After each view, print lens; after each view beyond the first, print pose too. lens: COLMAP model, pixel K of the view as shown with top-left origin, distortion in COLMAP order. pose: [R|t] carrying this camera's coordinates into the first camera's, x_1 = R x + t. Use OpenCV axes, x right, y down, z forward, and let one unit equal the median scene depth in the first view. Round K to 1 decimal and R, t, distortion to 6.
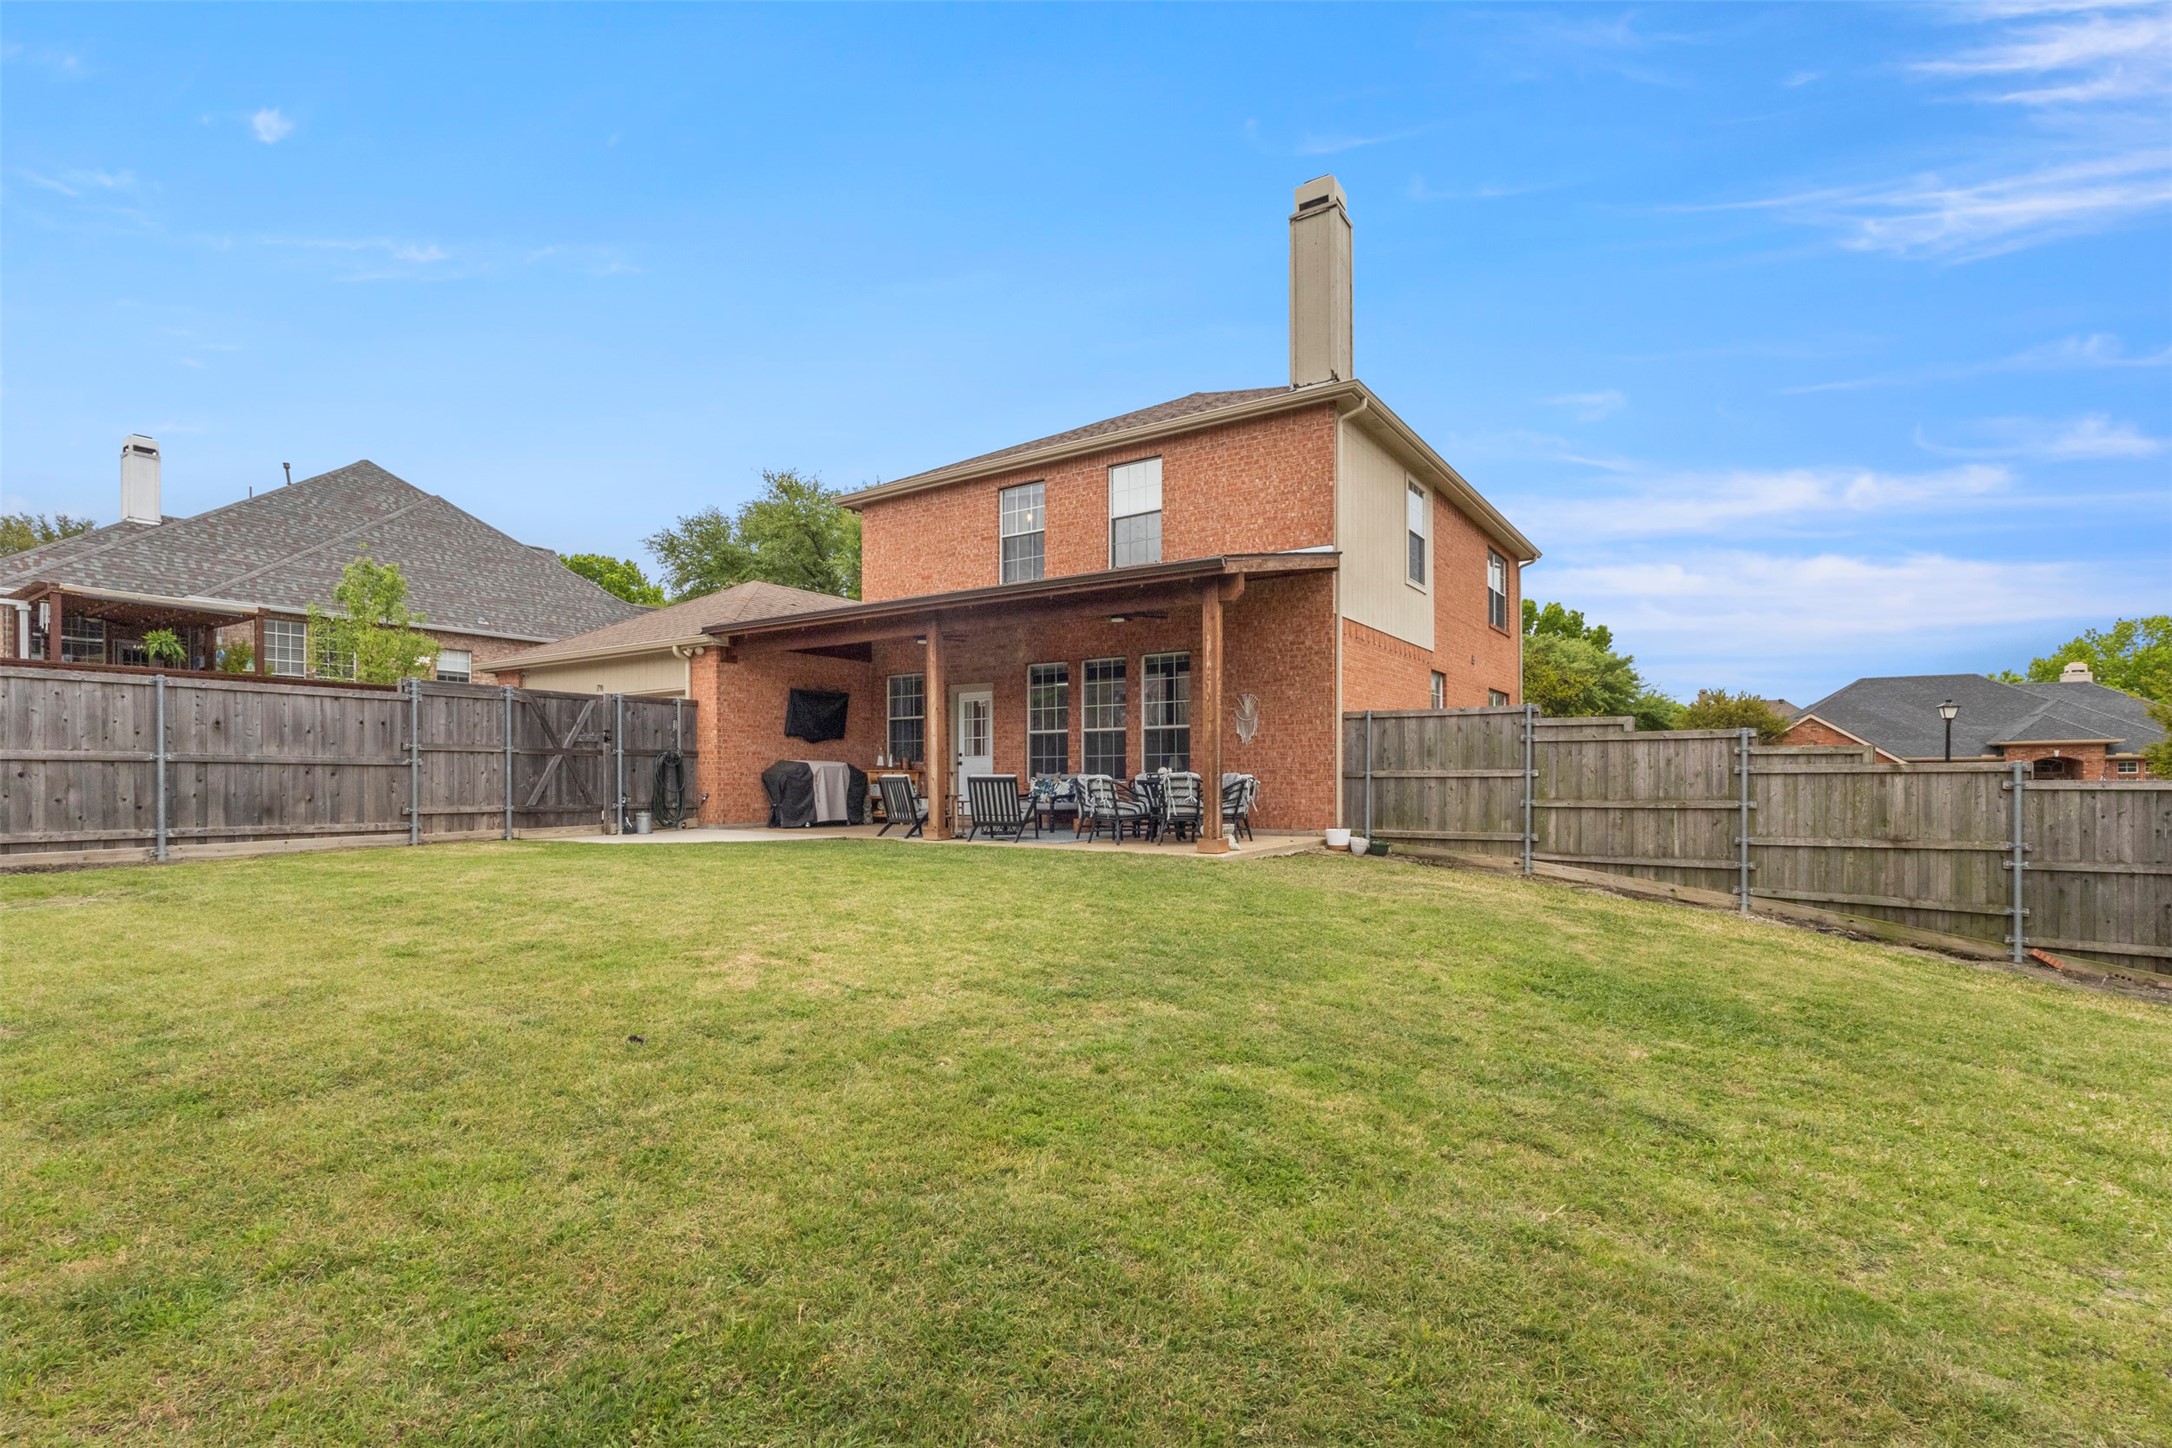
lens RADIAL K [[1002.6, 0, 1086.7], [0, 1002.6, 791.4], [0, 0, 1]] dist [0.000736, 0.000127]
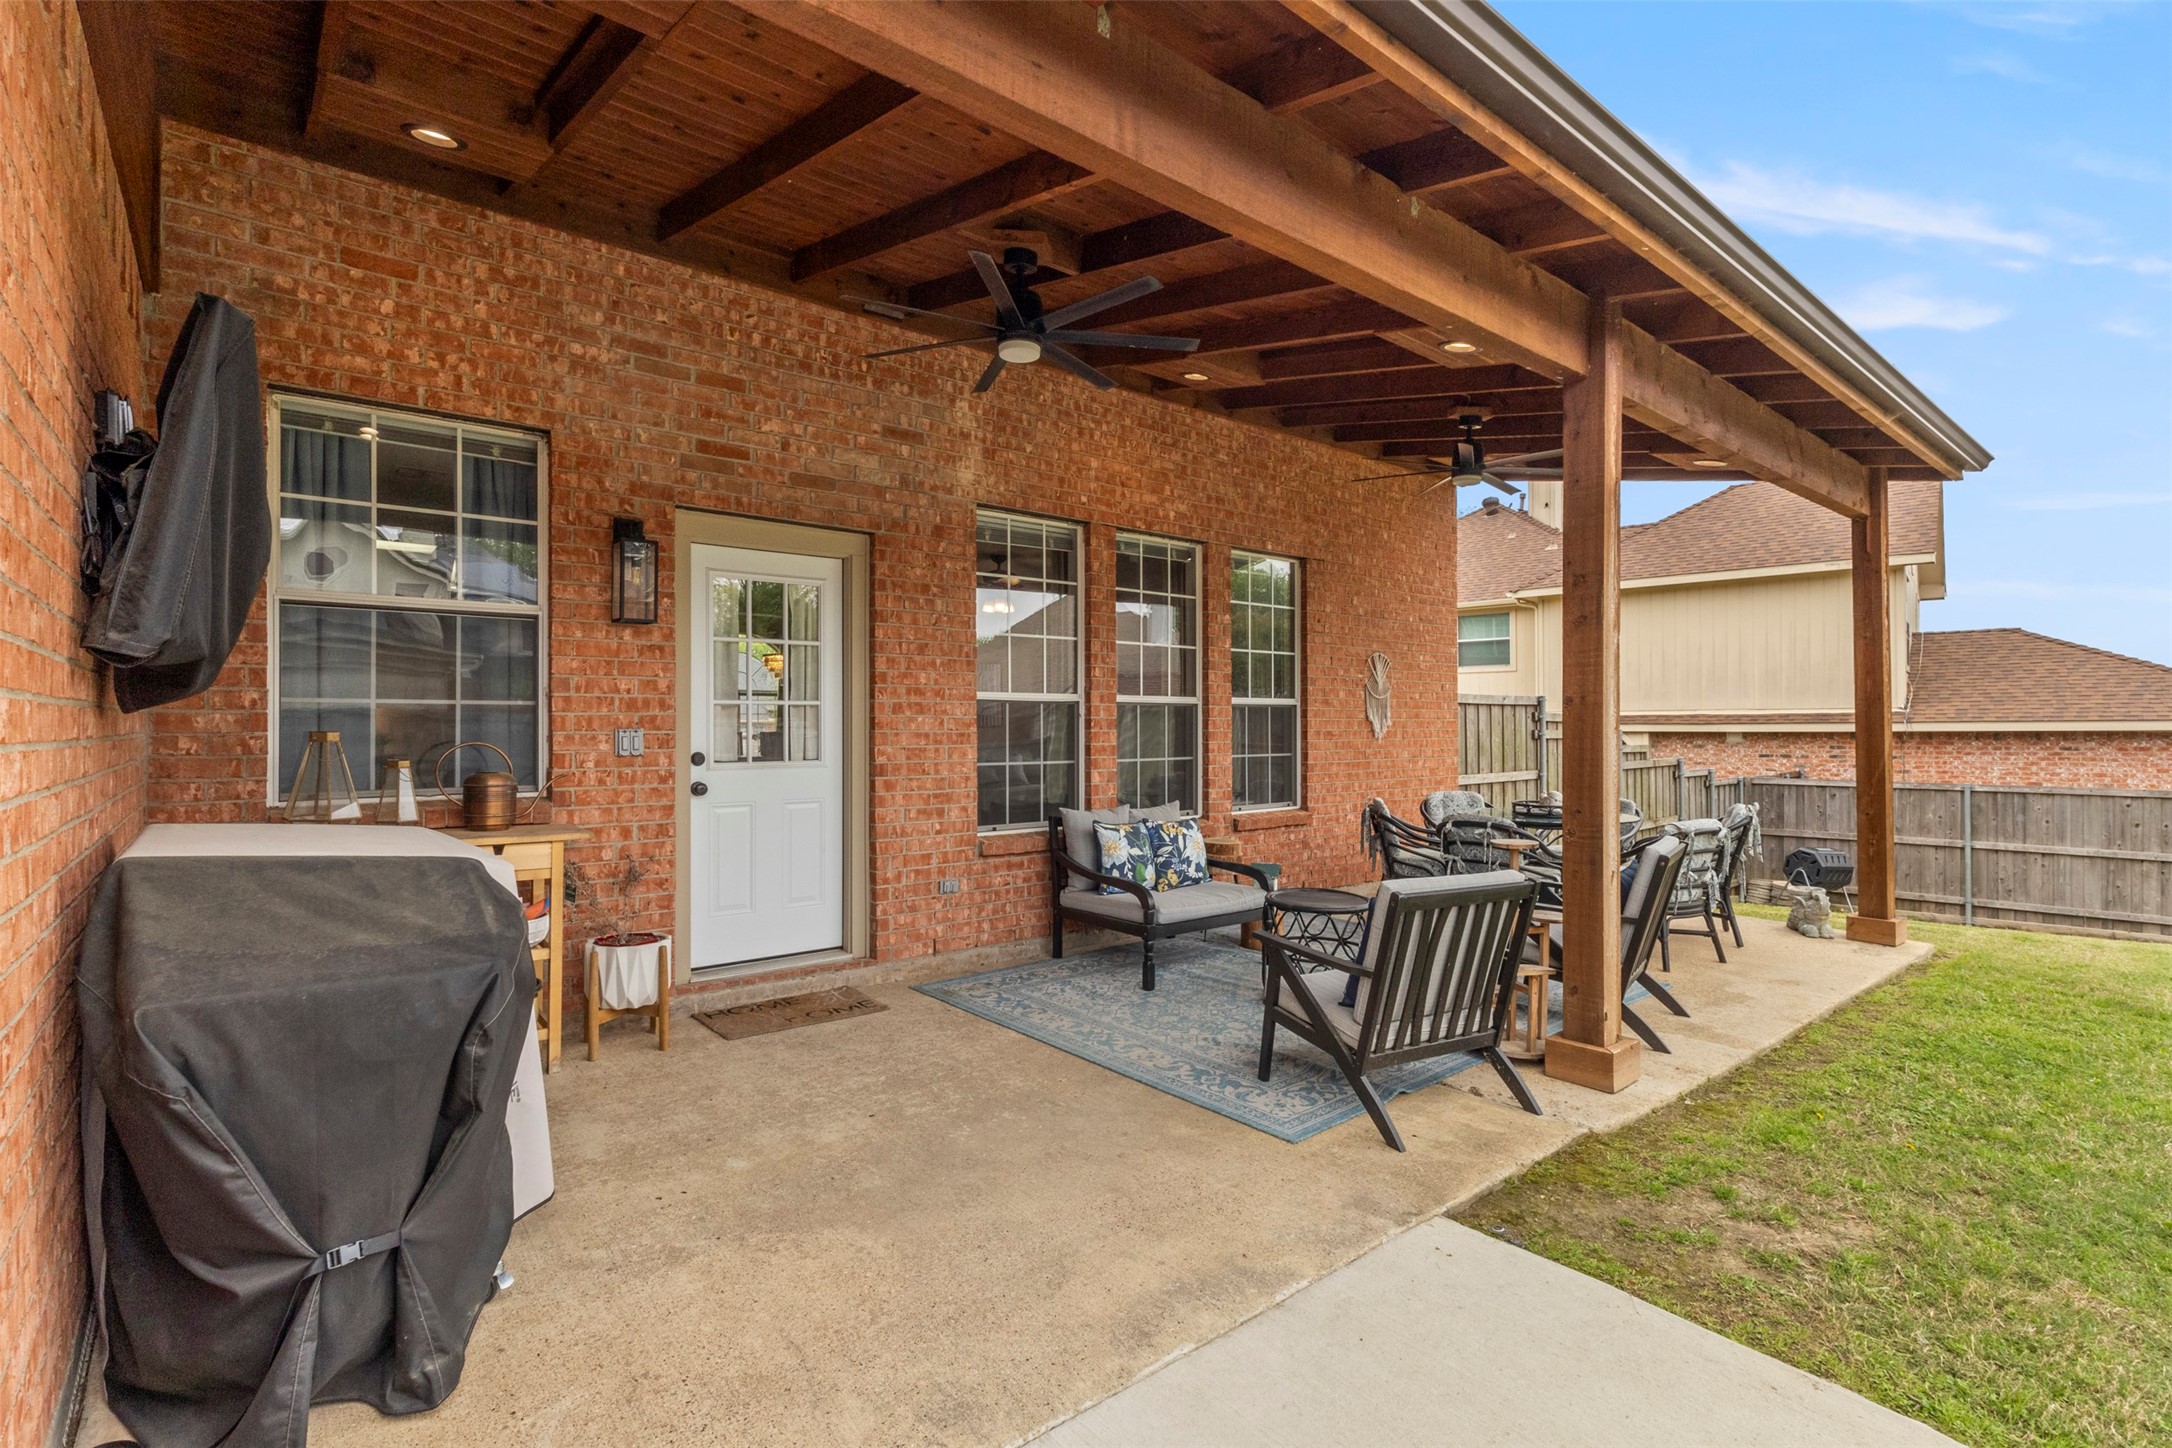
lens RADIAL K [[996.4, 0, 1086.0], [0, 996.4, 724.0], [0, 0, 1]] dist [0.001046, 0.001045]
pose [[0.301372, 0.005298, 0.953492, -0.442561], [0.008651, 0.999928, -0.008291, -0.051598], [-0.953467, 0.010747, 0.301305, 0.974718]]
